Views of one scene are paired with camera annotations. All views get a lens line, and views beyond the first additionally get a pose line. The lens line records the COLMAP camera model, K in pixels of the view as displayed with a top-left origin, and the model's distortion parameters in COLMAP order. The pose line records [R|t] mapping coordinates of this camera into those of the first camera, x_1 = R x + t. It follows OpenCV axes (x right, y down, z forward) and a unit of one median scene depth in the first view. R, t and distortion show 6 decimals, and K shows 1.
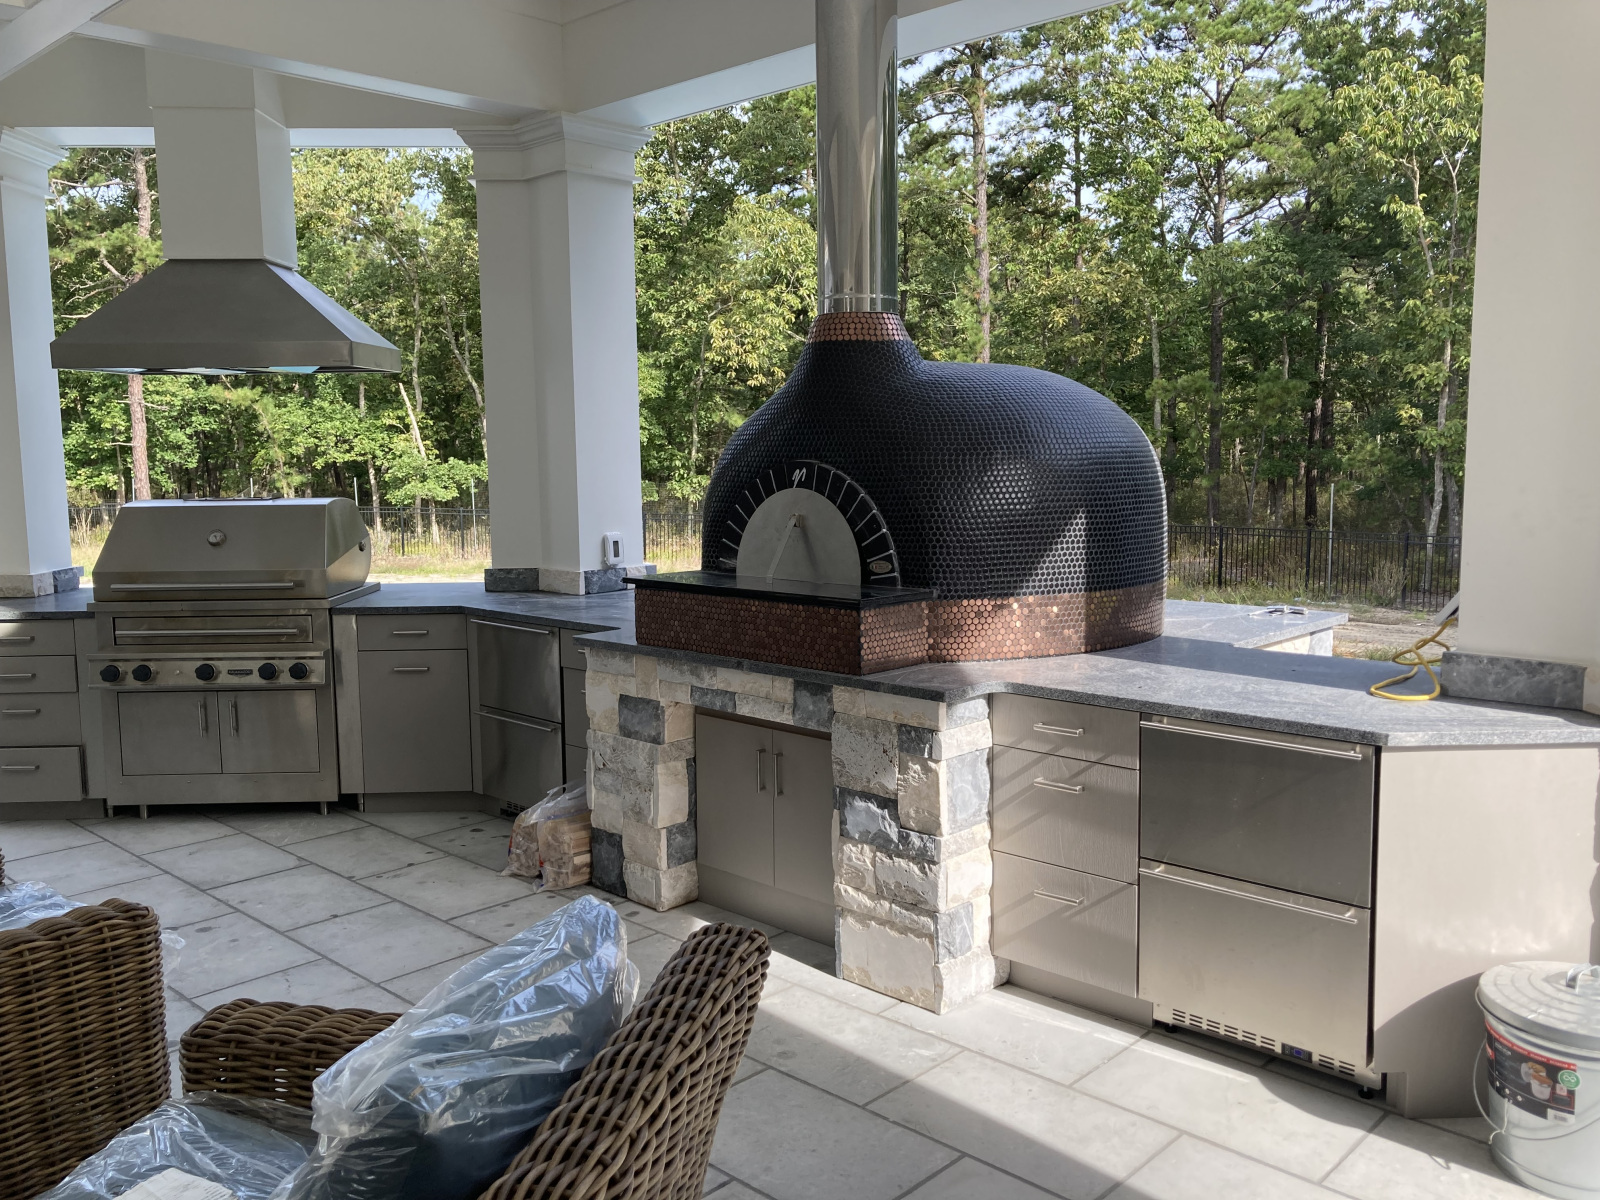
lens RADIAL K [[1333.9, 0, 800.0], [0, 1333.9, 589.4], [0, 0, 1]] dist [0.124953, -0.346831]
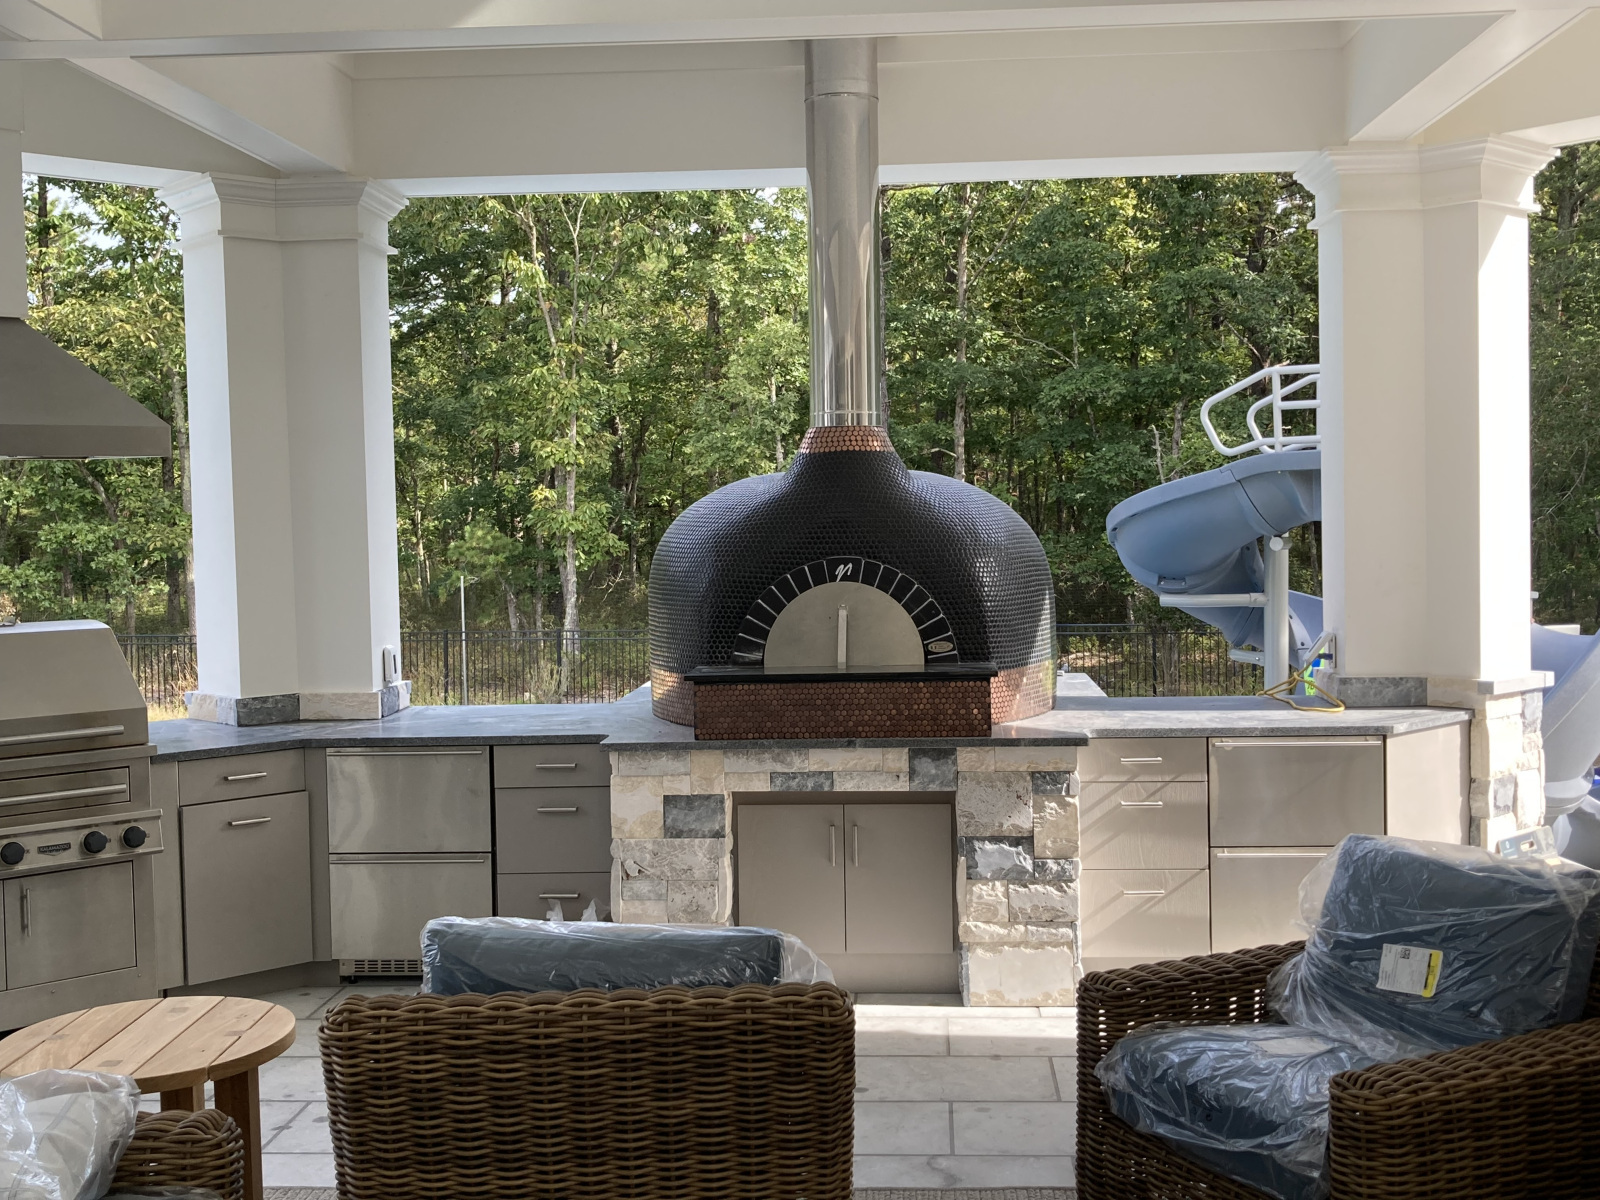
lens RADIAL K [[1779.6, 0, 822.8], [0, 1779.6, 592.9], [0, 0, 1]] dist [0.172258, -0.524604]
pose [[0.764797, -0.035723, 0.643281, -0.722113], [0.081670, 0.995782, -0.041800, -0.005249], [-0.639074, 0.084505, 0.764489, -0.082103]]
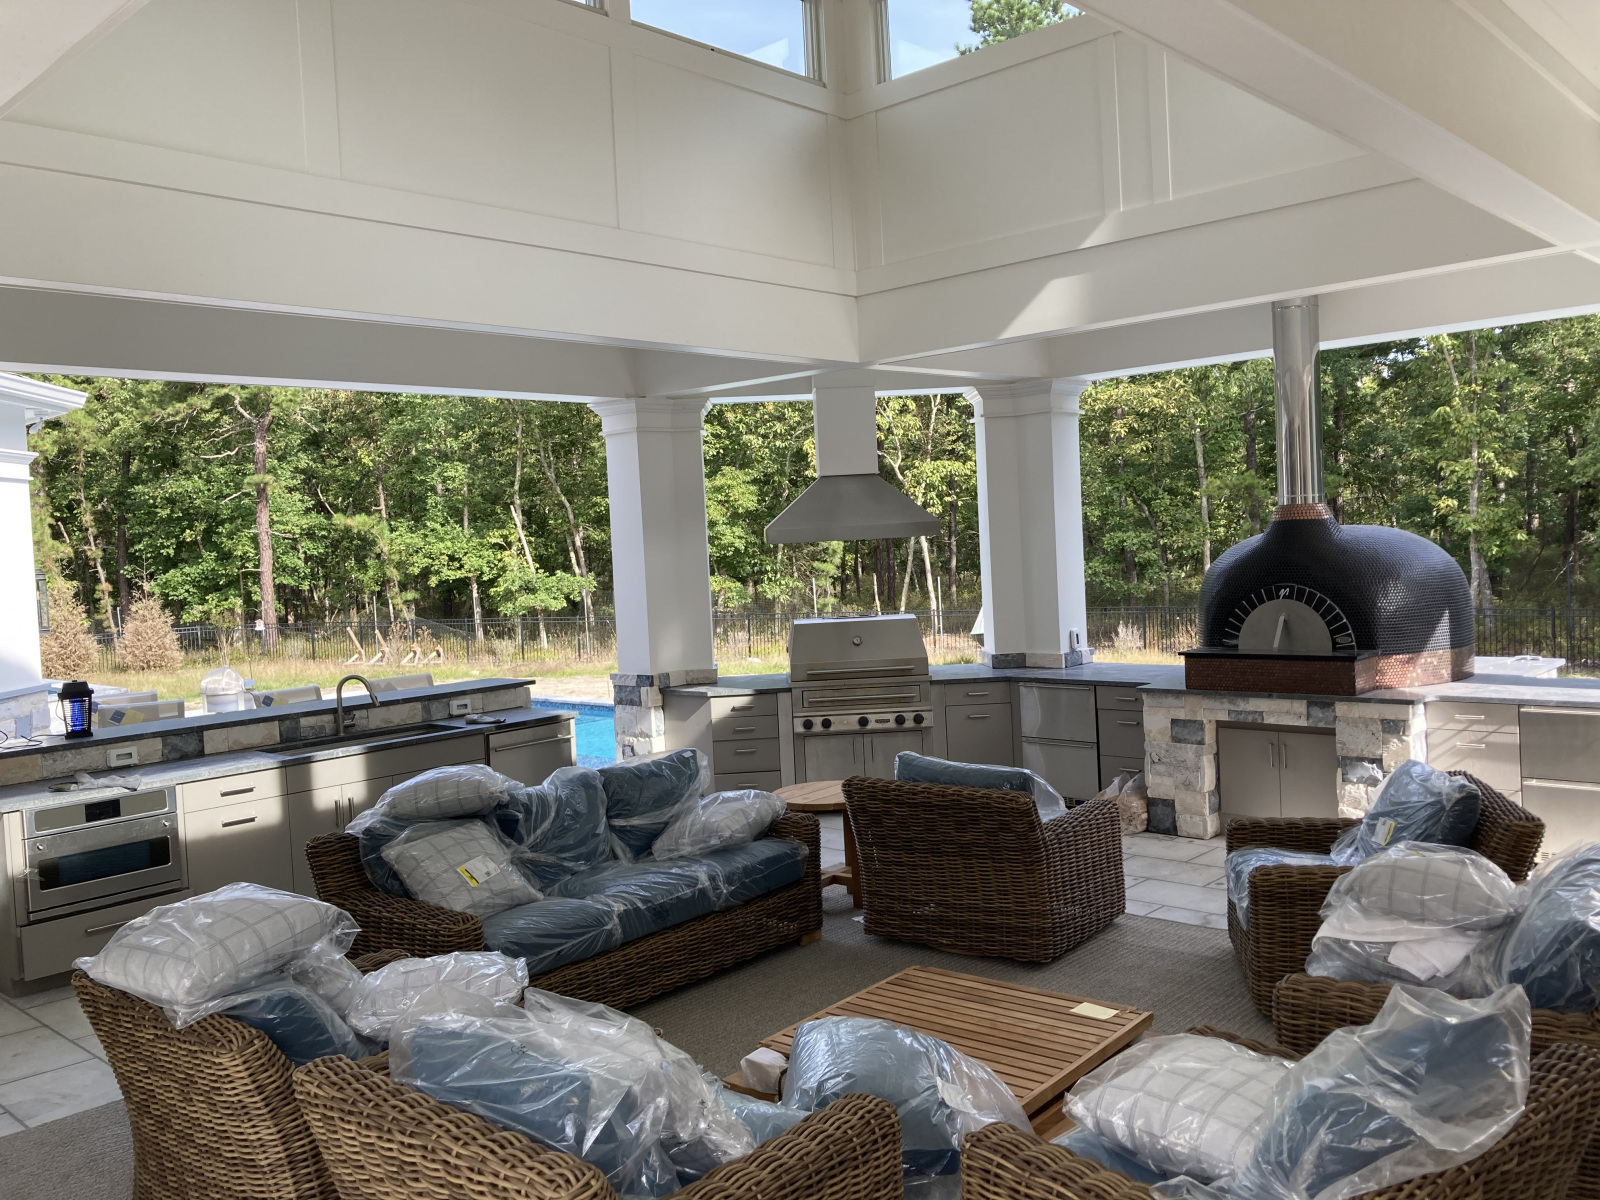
lens RADIAL K [[1333.9, 0, 800.0], [0, 1333.9, 589.4], [0, 0, 1]] dist [0.124953, -0.346831]
pose [[0.999156, -0.039121, 0.012541, -0.519761], [0.039904, 0.996759, -0.069852, 0.010163], [-0.009768, 0.070293, 0.997479, -0.636868]]
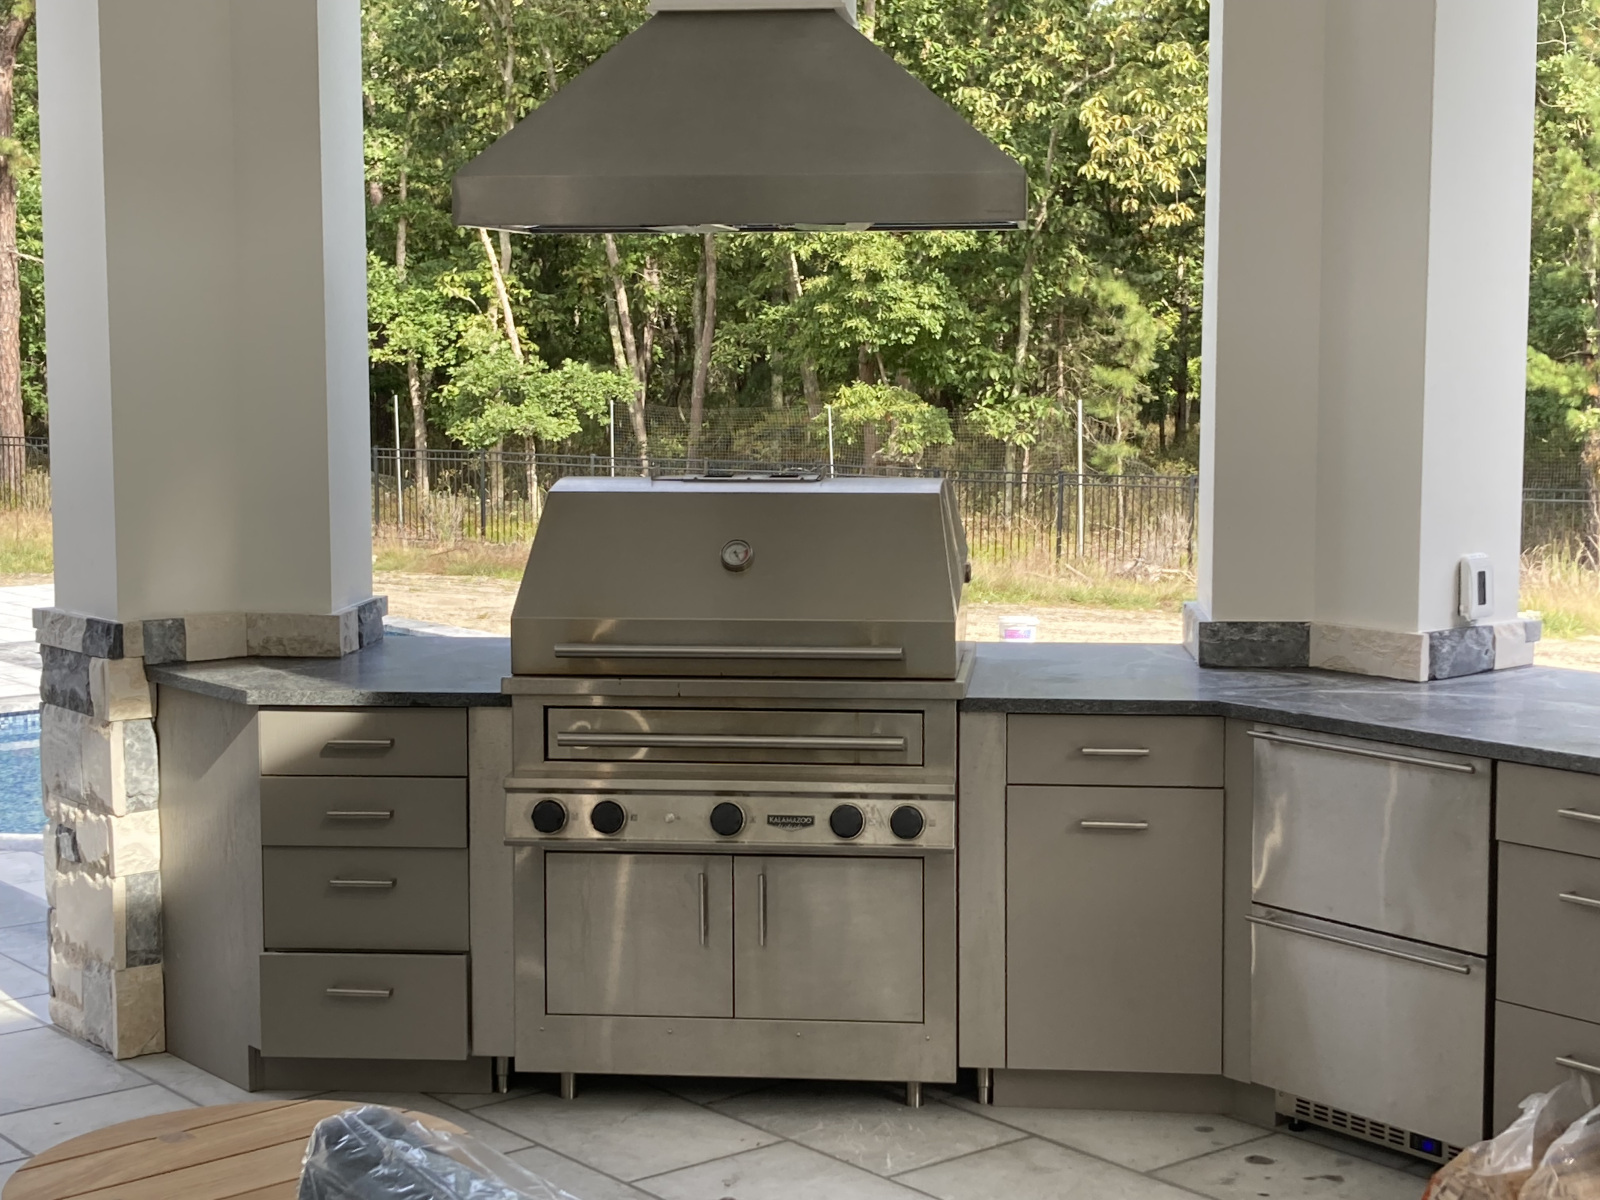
lens RADIAL K [[2528.1, 0, 803.8], [0, 2528.1, 567.2], [0, 0, 1]] dist [0.248166, -1.146103]
pose [[0.992547, 0.018855, -0.120398, -0.290240], [-0.020677, 0.999690, -0.013898, -0.021203], [0.120099, 0.016284, 0.992628, 0.044304]]
